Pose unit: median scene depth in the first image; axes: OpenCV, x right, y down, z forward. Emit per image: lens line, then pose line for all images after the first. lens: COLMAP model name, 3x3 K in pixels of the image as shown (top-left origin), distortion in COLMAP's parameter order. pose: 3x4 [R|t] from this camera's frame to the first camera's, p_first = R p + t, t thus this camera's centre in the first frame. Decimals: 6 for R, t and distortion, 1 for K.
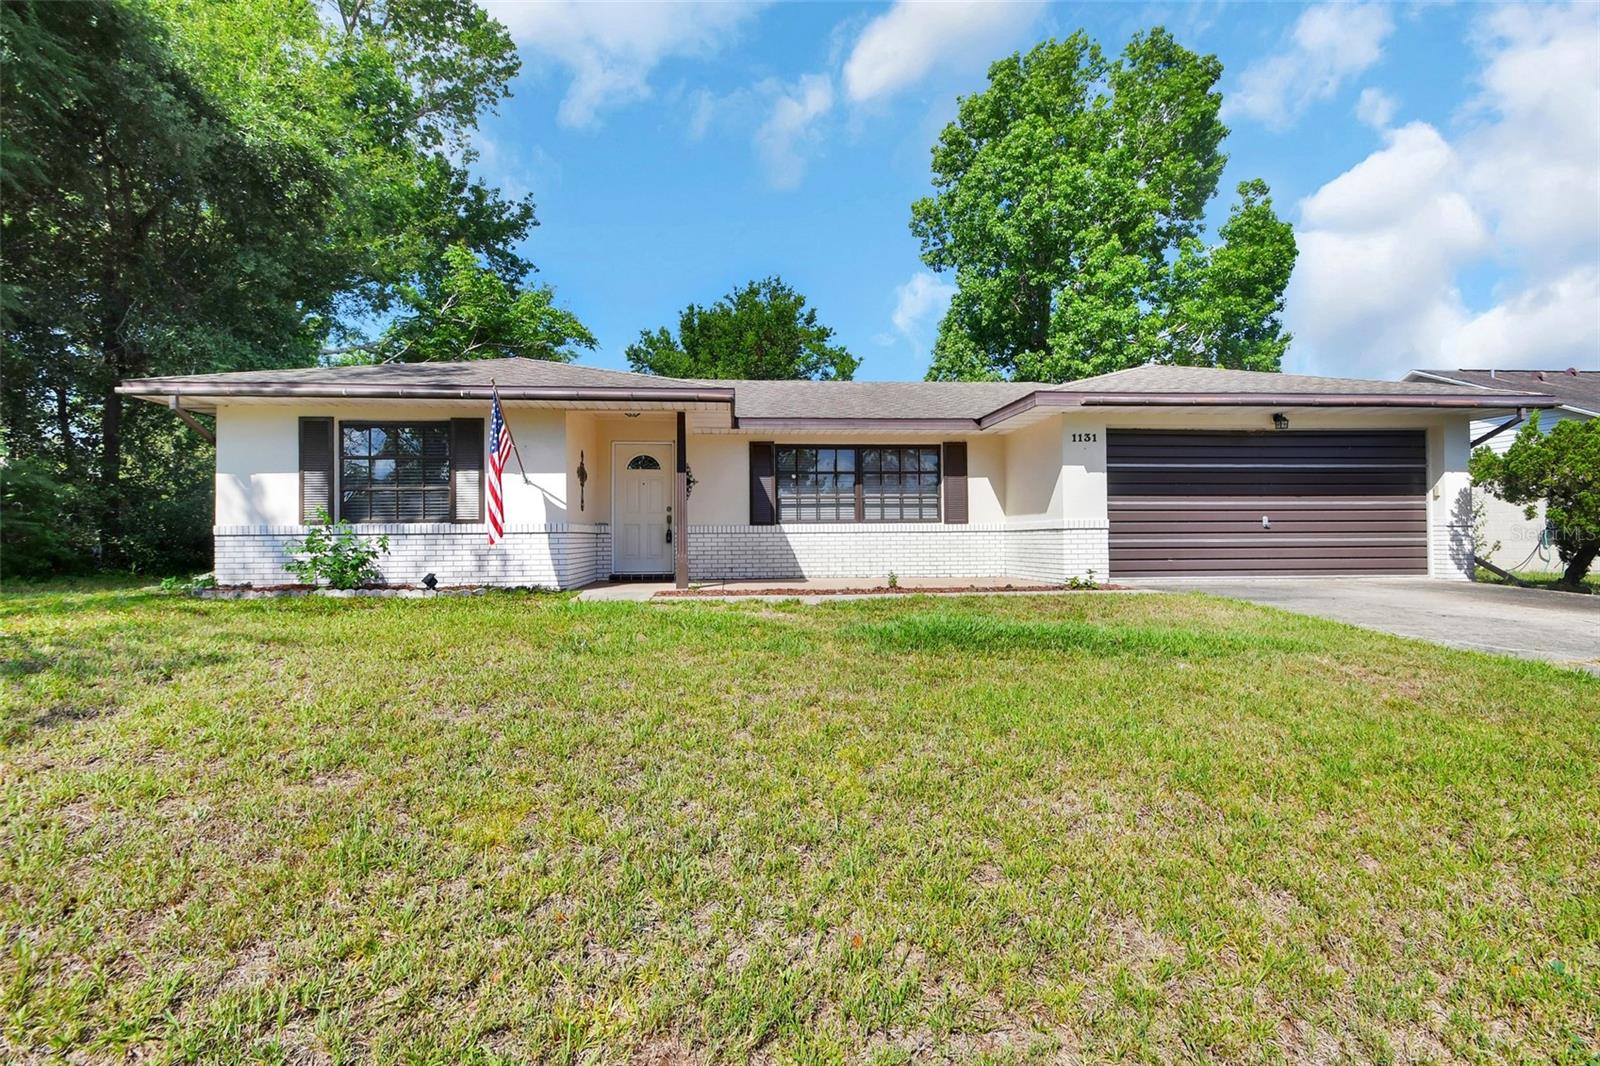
lens RADIAL K [[745.0, 0, 792.2], [0, 745.0, 543.0], [0, 0, 1]] dist [0.004035, 0.000165]
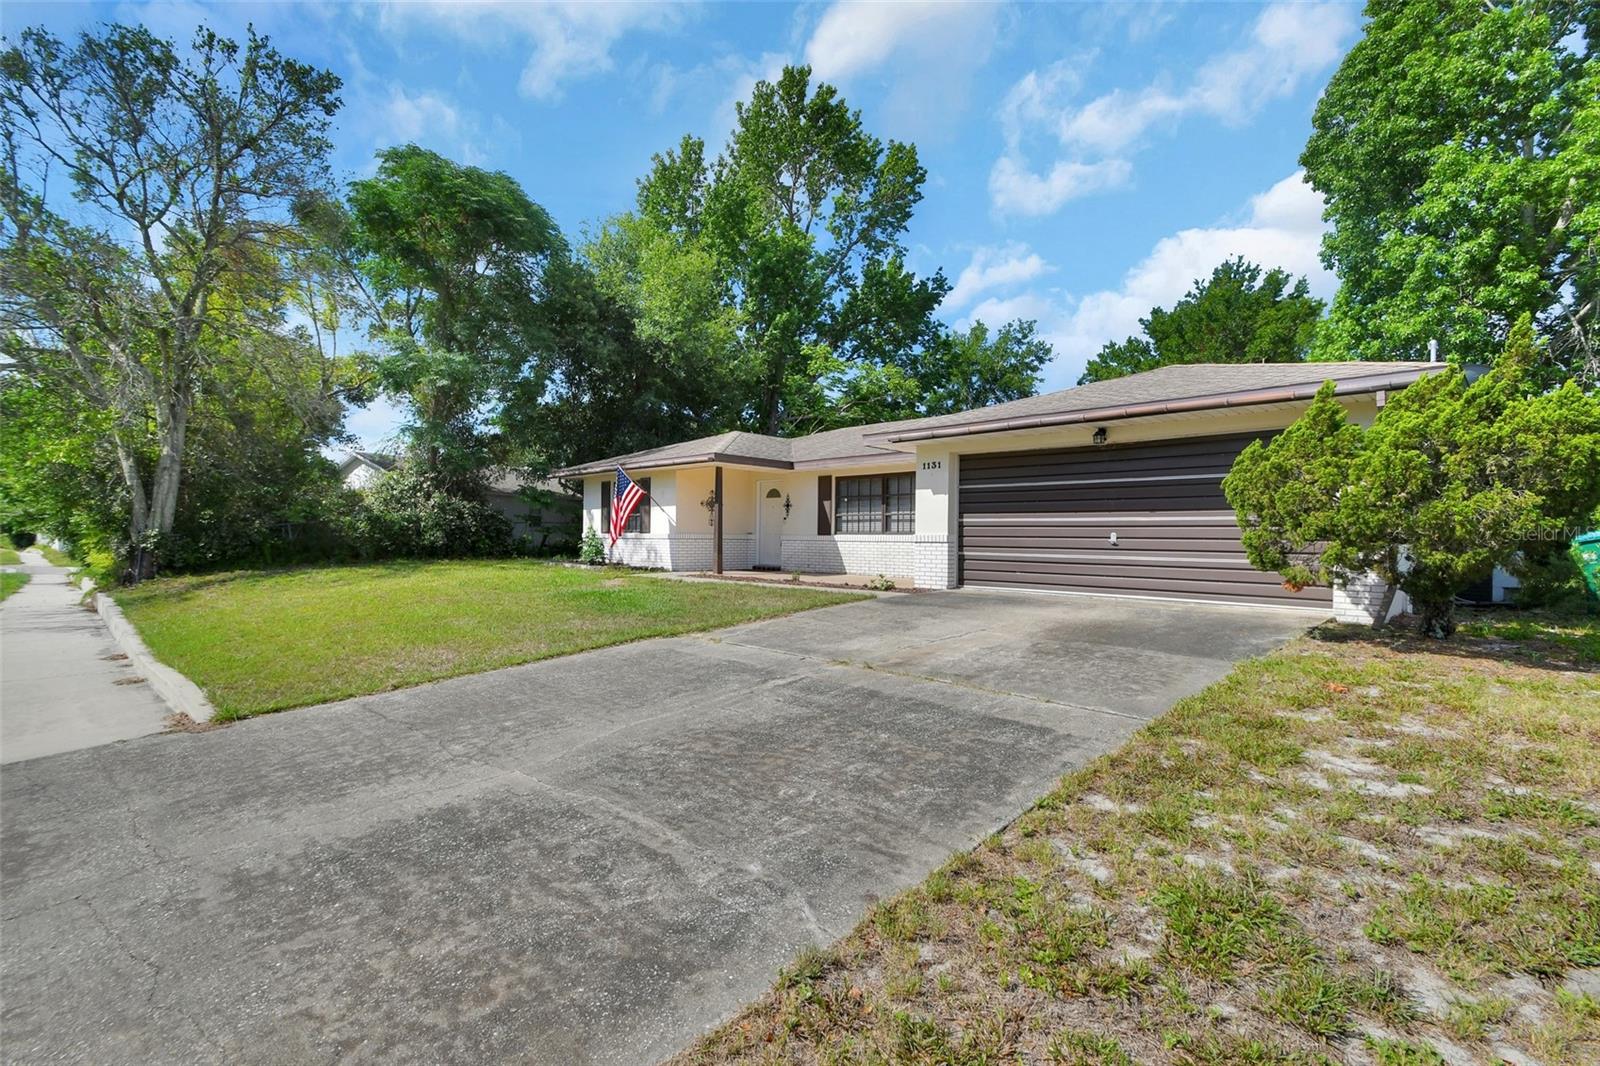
lens RADIAL K [[727.5, 0, 800.0], [0, 727.5, 533.0], [0, 0, 1]] dist [-0.001933, -0.000103]
pose [[0.648273, 0.009615, -0.761347, 0.802889], [-0.022120, 0.999736, -0.006210, -0.015415], [0.761086, 0.020867, 0.648315, 0.065089]]
